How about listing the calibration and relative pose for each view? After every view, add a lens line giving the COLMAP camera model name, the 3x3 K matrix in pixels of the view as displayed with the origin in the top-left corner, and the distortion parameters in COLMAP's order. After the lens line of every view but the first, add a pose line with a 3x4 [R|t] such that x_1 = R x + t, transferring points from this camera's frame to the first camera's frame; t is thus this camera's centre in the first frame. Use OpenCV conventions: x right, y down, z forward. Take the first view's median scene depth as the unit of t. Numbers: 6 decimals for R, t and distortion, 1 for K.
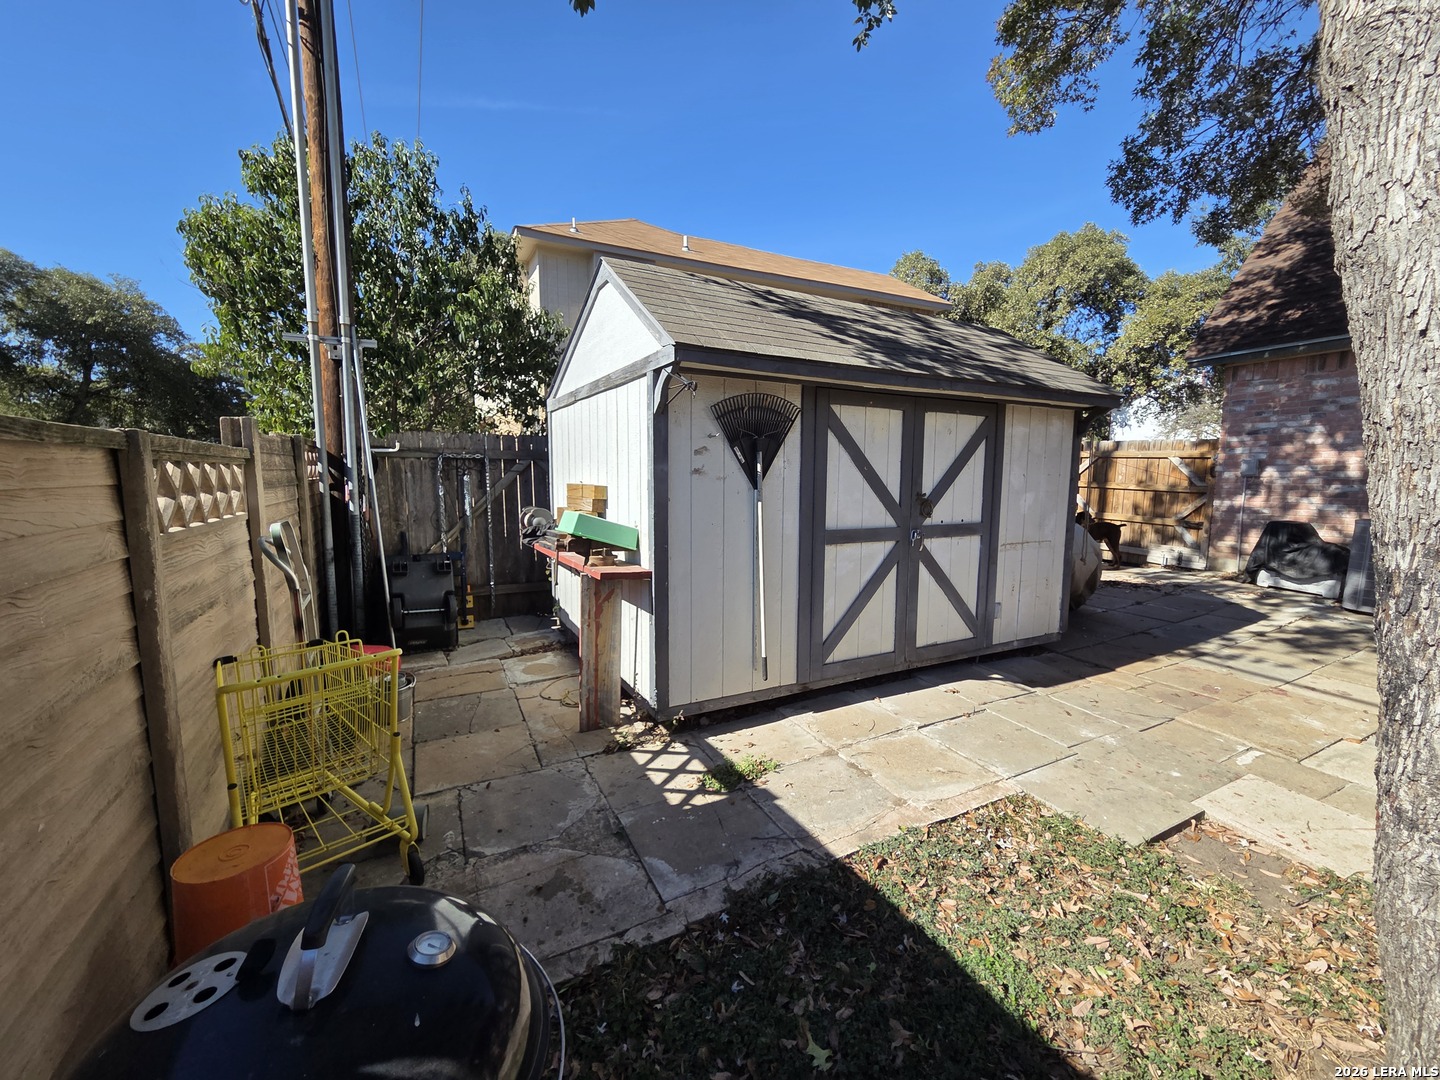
lens RADIAL K [[586.9, 0, 715.1], [0, 586.9, 539.3], [0, 0, 1]] dist [0.001708, 0.000119]
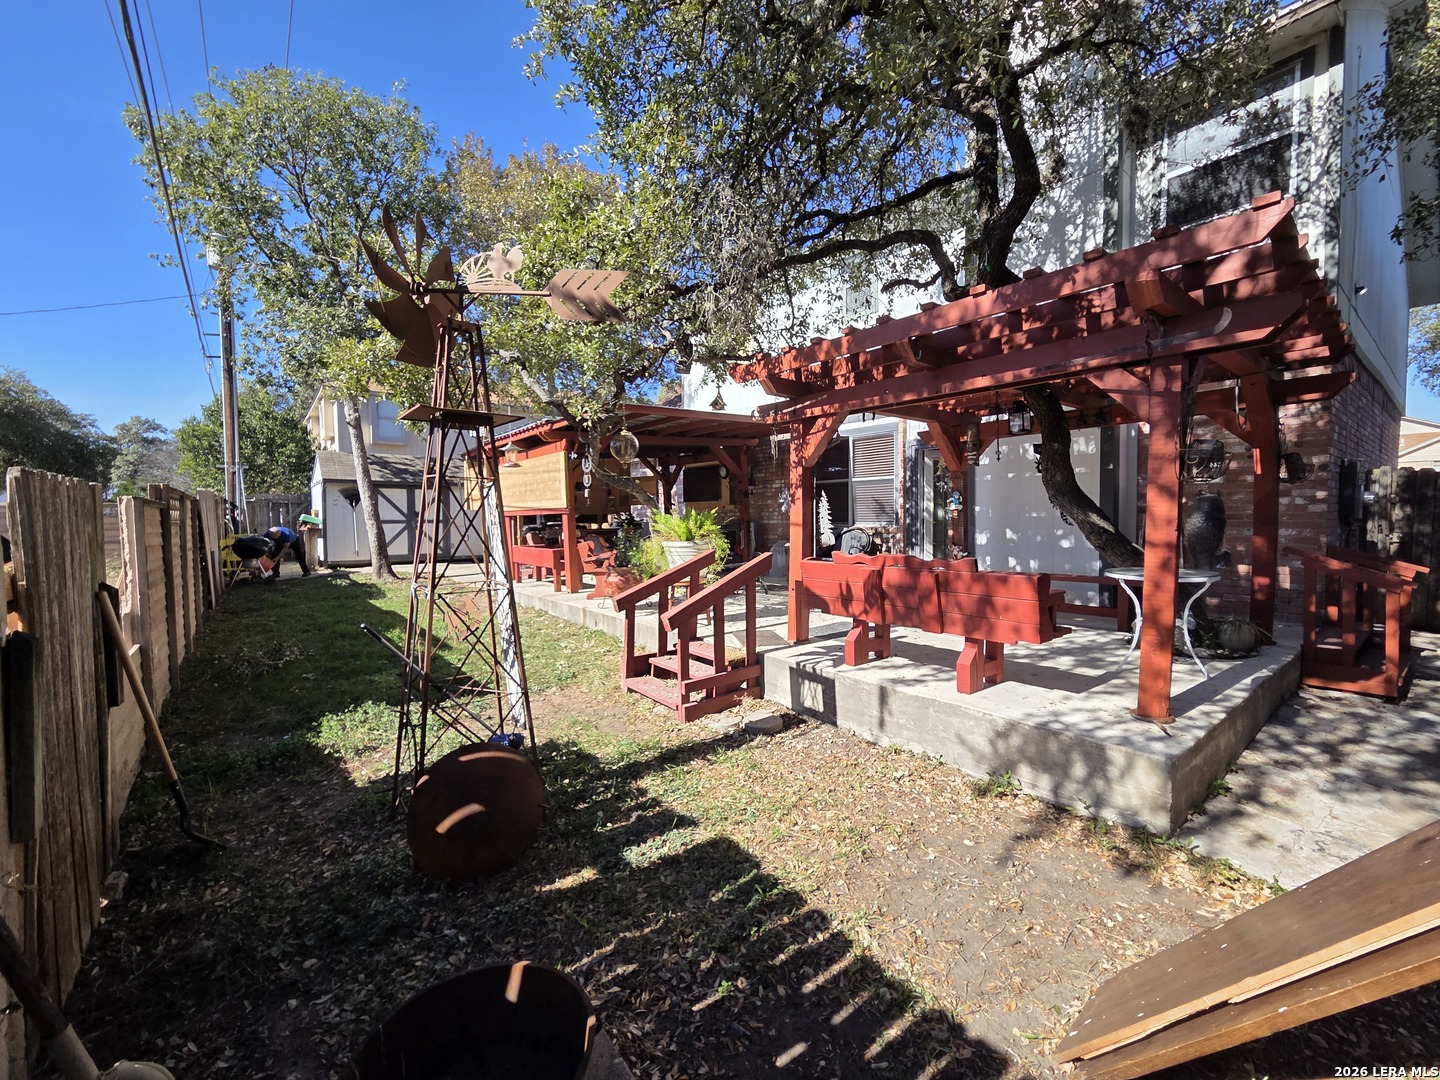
lens RADIAL K [[586.9, 0, 725.7], [0, 586.9, 544.3], [0, 0, 1]] dist [0.001708, 0.000119]
pose [[0.983734, -0.016310, 0.178892, 1.445654], [0.030527, 0.996563, -0.077012, 0.425554], [-0.177021, 0.081220, 0.980850, -2.650346]]
